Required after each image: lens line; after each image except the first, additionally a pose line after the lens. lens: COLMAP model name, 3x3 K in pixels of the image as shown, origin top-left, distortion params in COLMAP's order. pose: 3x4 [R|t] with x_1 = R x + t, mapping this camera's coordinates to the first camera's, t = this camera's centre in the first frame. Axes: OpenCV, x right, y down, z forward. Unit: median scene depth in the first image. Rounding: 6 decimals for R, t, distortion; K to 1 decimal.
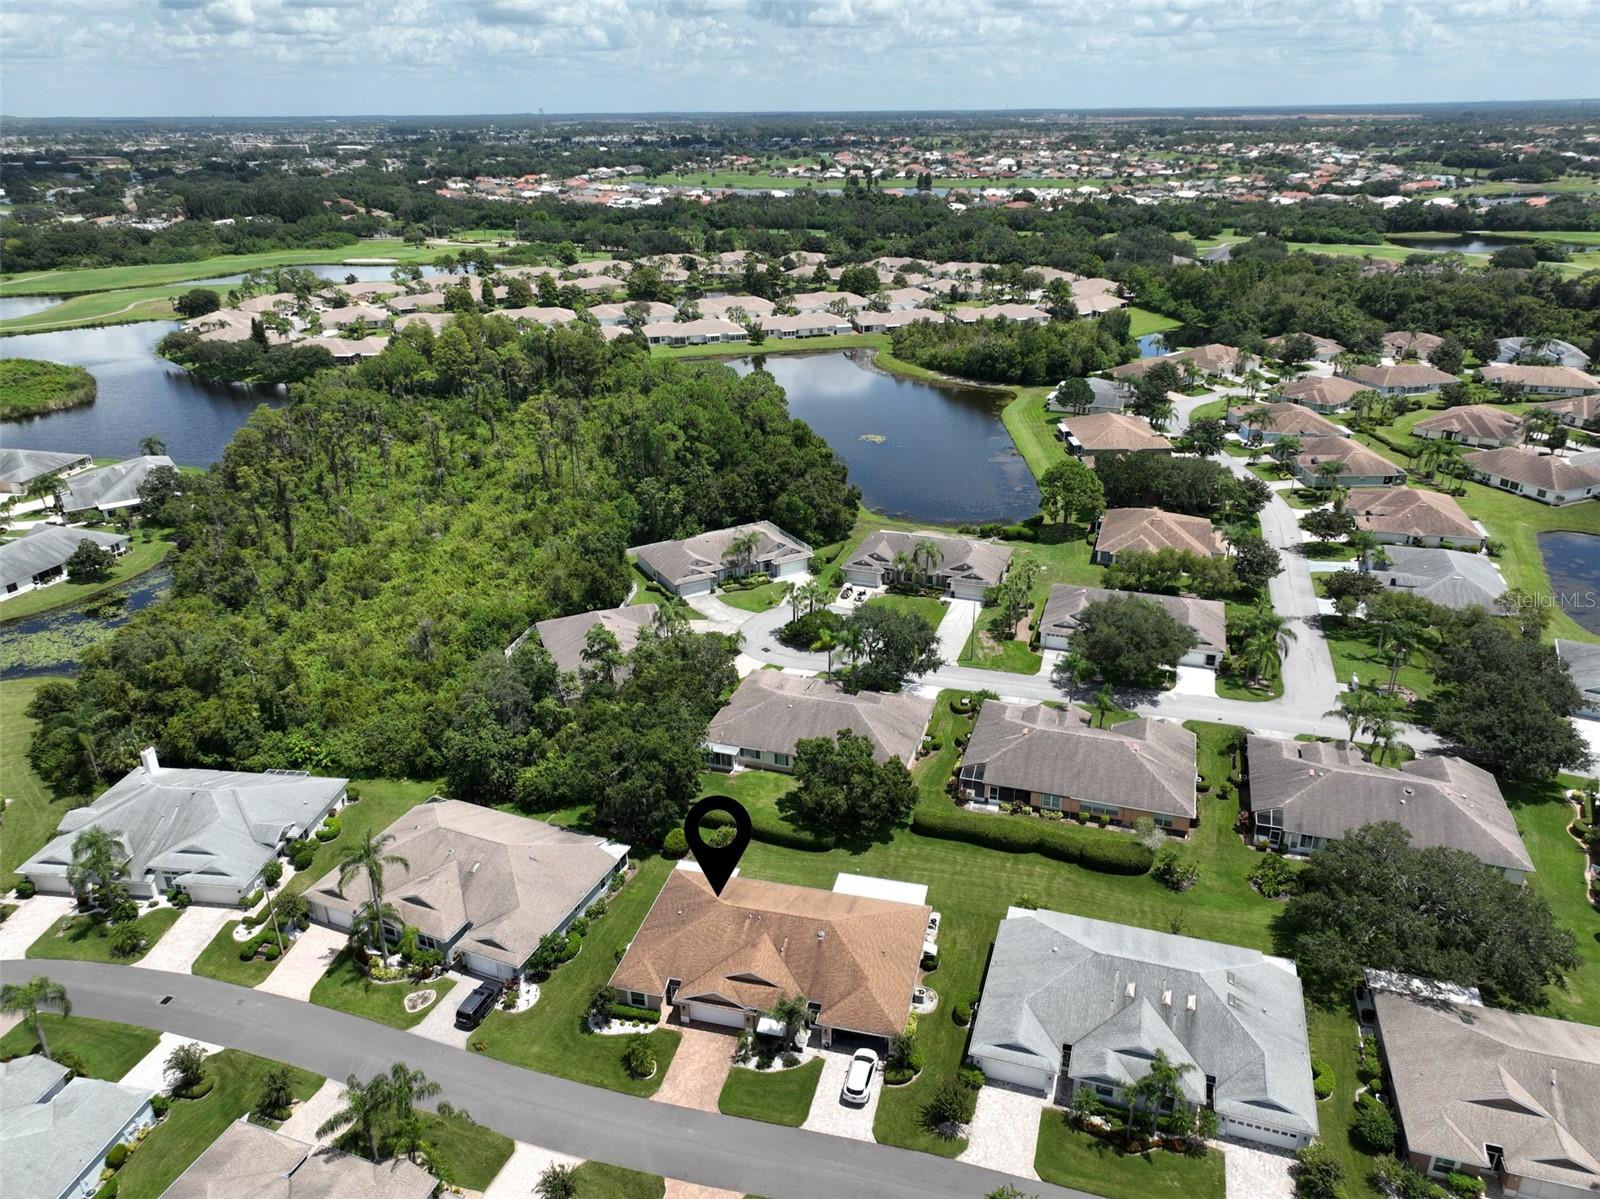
lens RADIAL K [[1108.4, 0, 801.3], [0, 1108.4, 598.3], [0, 0, 1]] dist [0.001219, 0.014957]
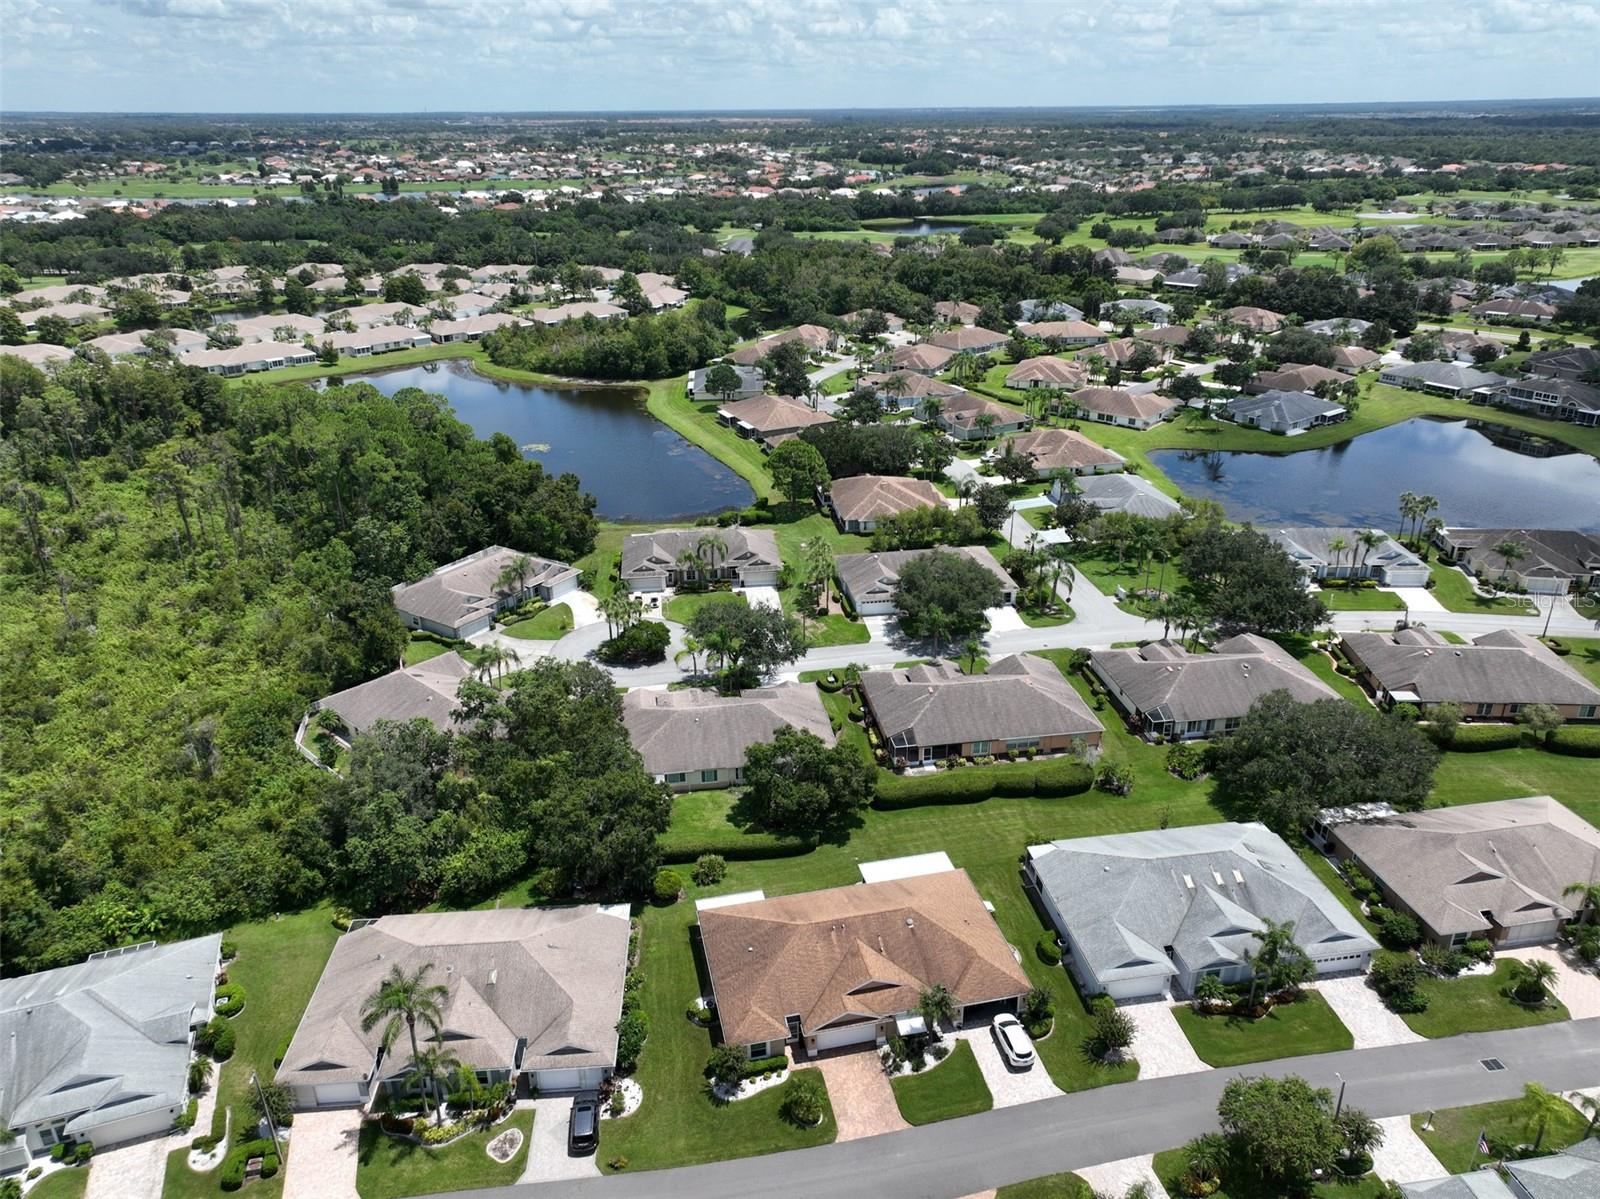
lens RADIAL K [[1108.4, 0, 795.1], [0, 1108.4, 602.4], [0, 0, 1]] dist [0.001219, 0.014957]
pose [[0.891730, -0.180873, 0.414853, -0.248649], [0.180695, 0.982723, 0.040054, -0.019318], [-0.414930, 0.039245, 0.909007, 0.079941]]
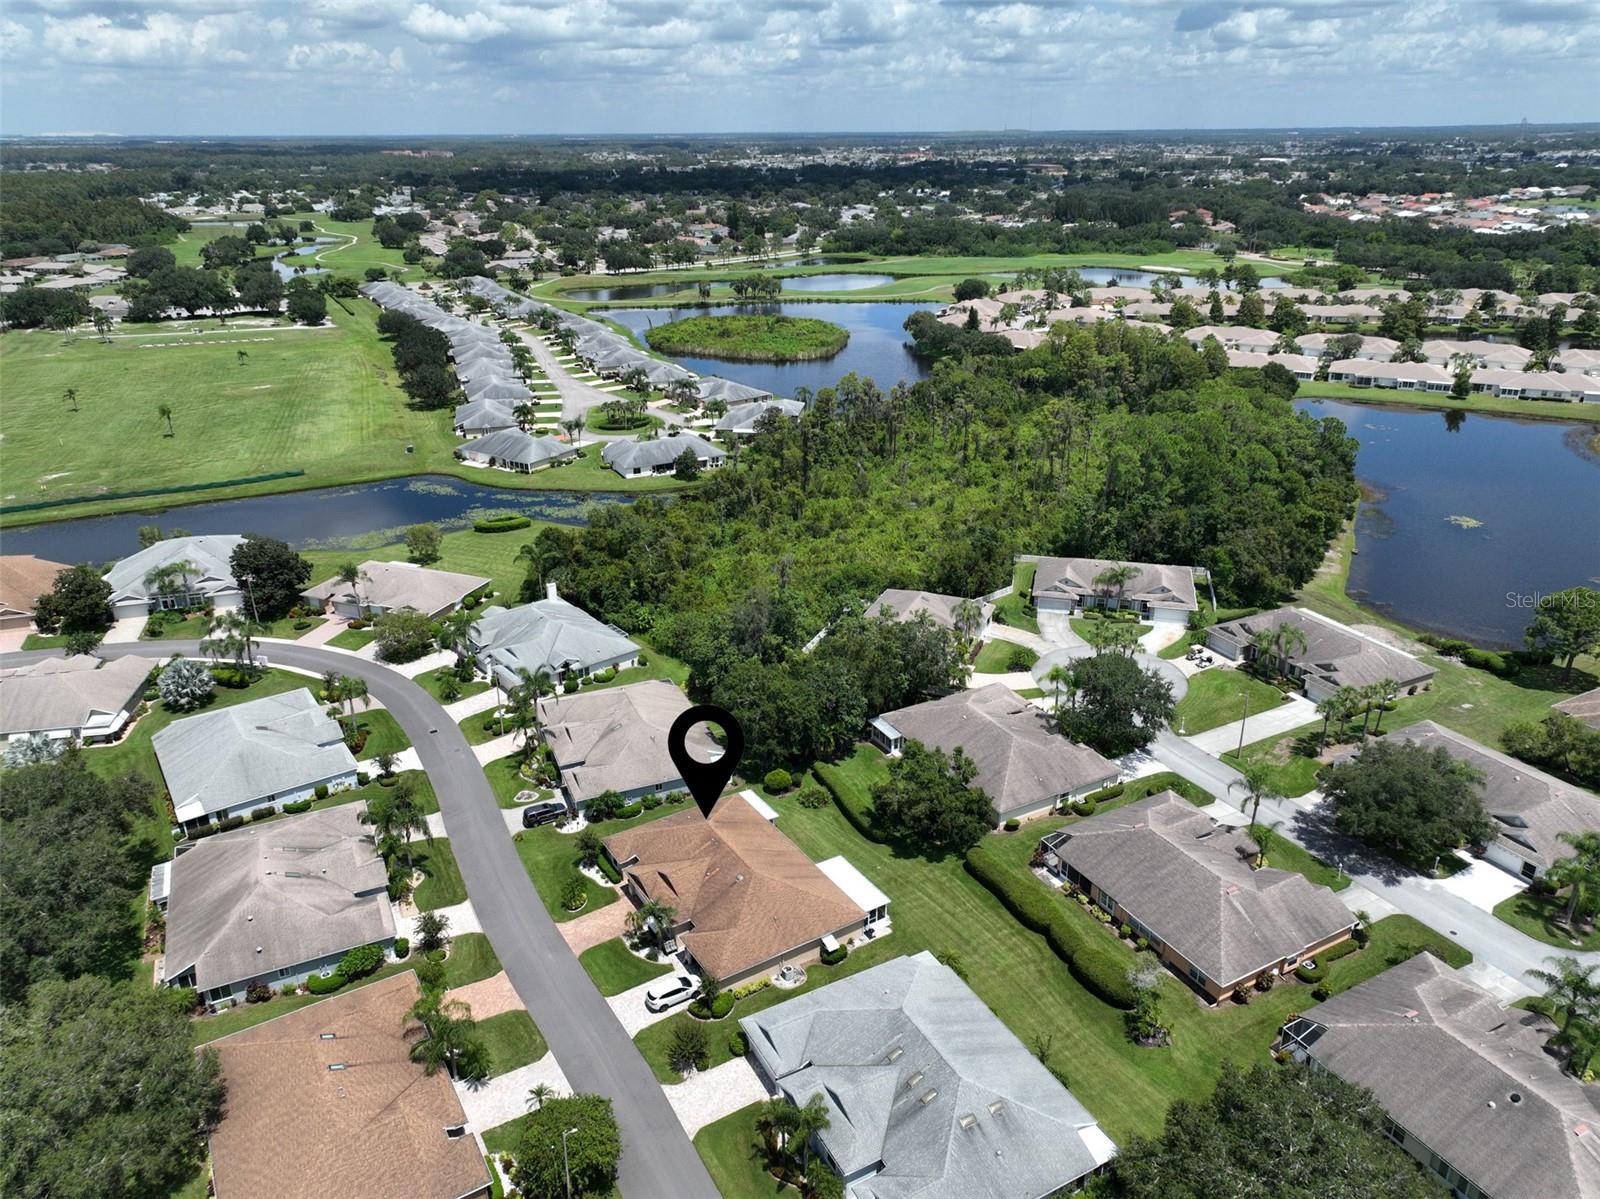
lens RADIAL K [[1108.4, 0, 804.5], [0, 1108.4, 602.9], [0, 0, 1]] dist [0.001219, 0.014957]
pose [[0.725280, 0.274150, -0.631514, 0.396443], [-0.277804, 0.955840, 0.095894, -0.046876], [0.629915, 0.105887, 0.769412, 0.095862]]
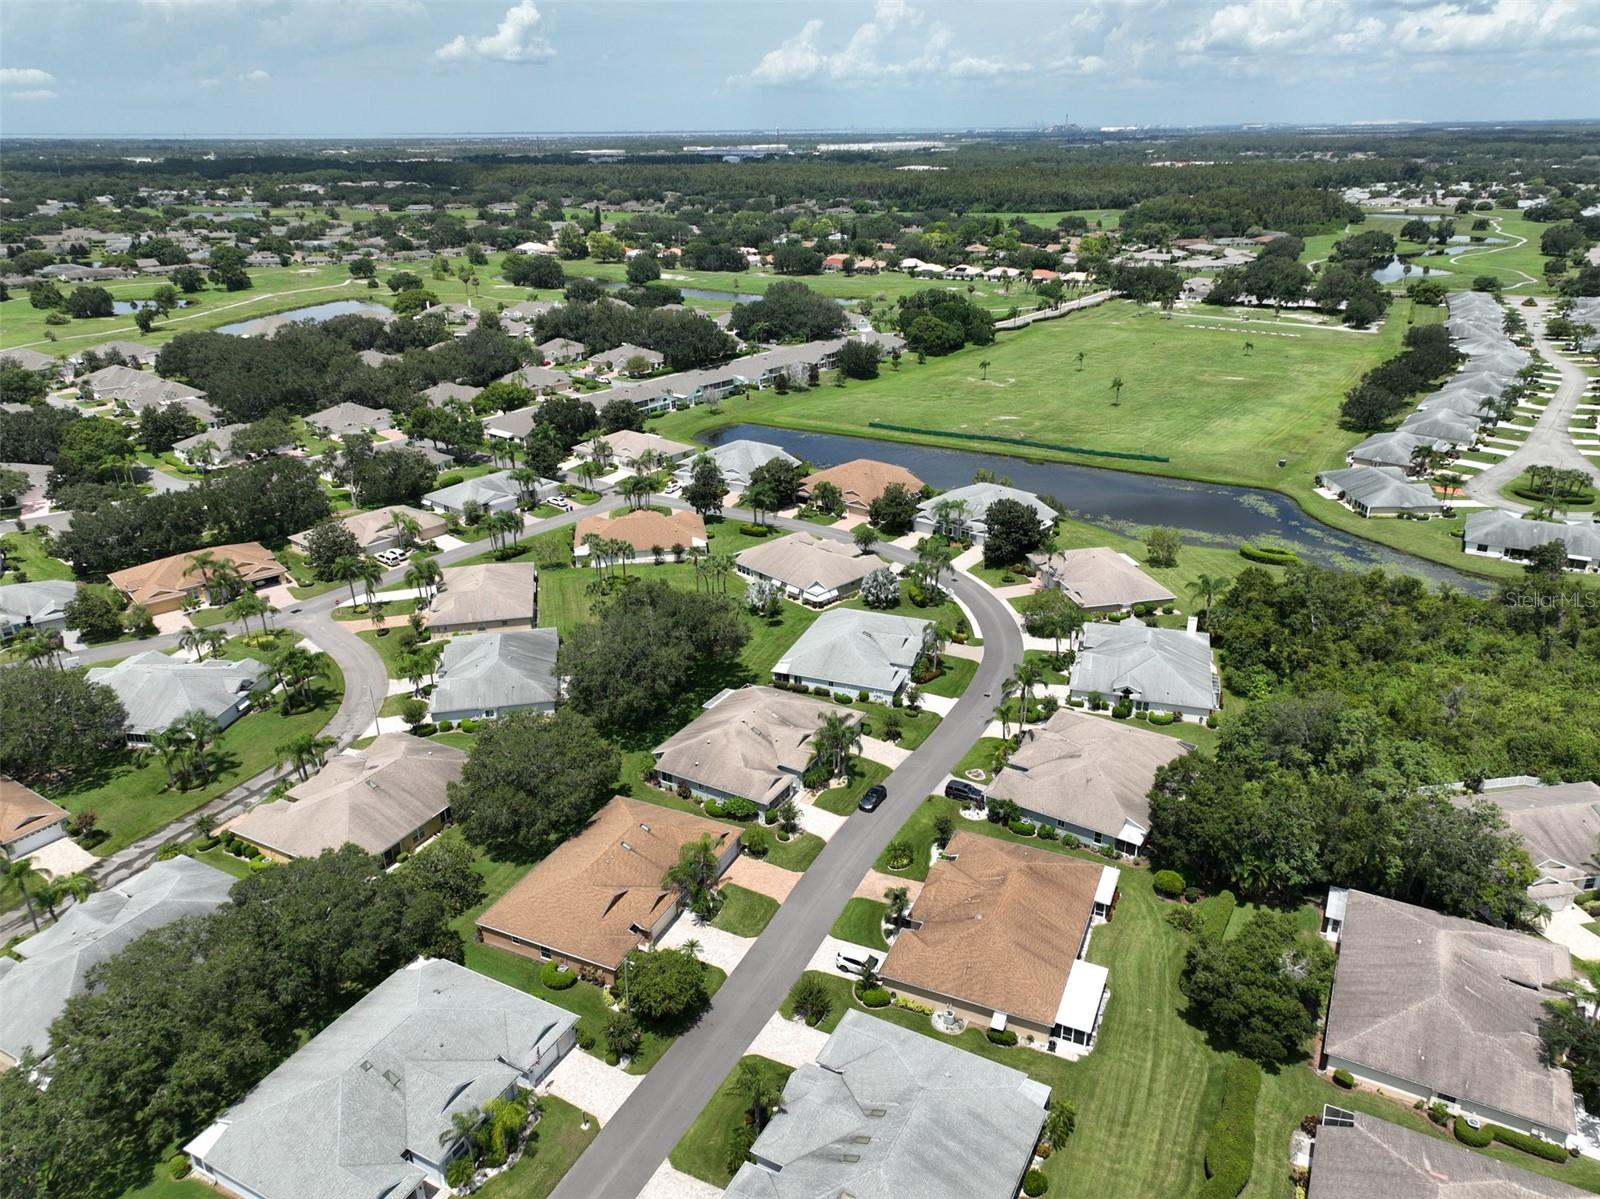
lens RADIAL K [[1108.4, 0, 804.6], [0, 1108.4, 598.2], [0, 0, 1]] dist [0.001219, 0.014957]
pose [[-0.171401, 0.394105, -0.902941, 0.536885], [-0.385678, 0.816518, 0.429595, -0.213208], [0.906573, 0.421877, 0.012045, 0.401652]]
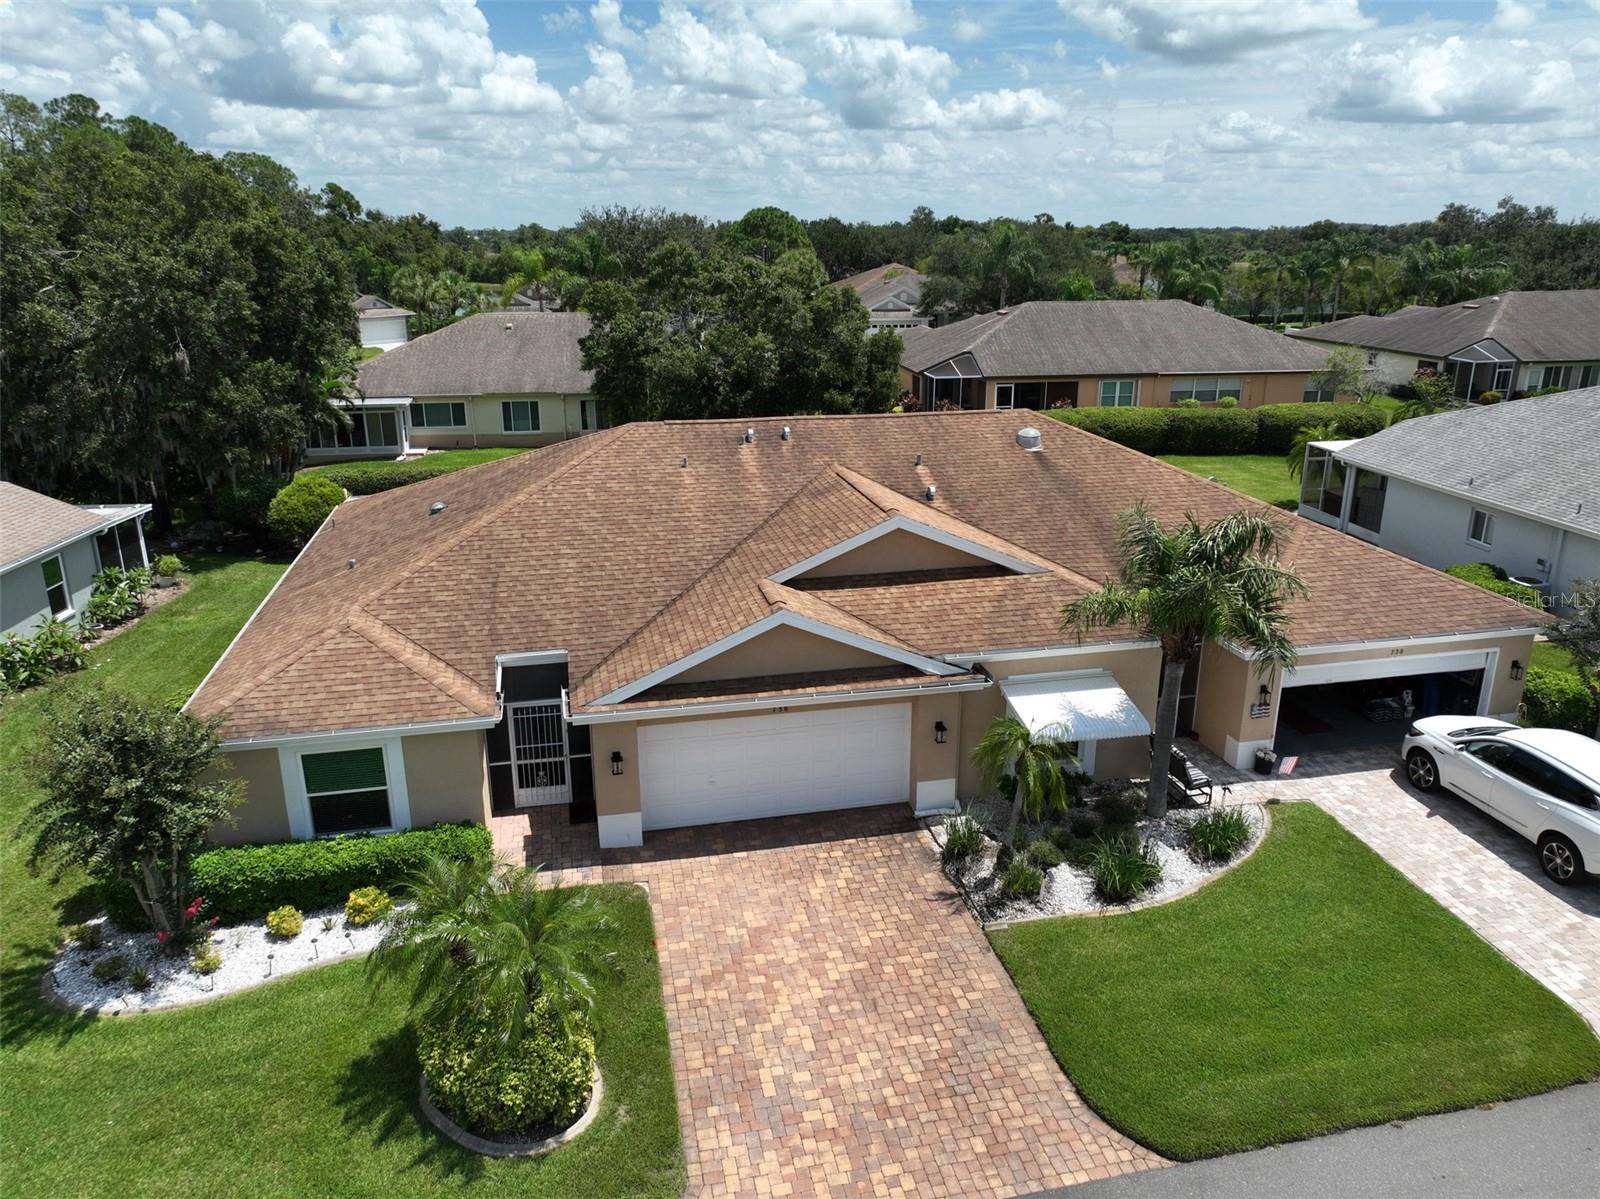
lens RADIAL K [[1108.4, 0, 800.8], [0, 1108.4, 602.0], [0, 0, 1]] dist [0.001219, 0.014957]
pose [[0.892579, -0.125638, 0.433033, -0.089530], [0.168348, 0.983803, -0.061566, 0.202641], [-0.418284, 0.127852, 0.899273, 0.454702]]
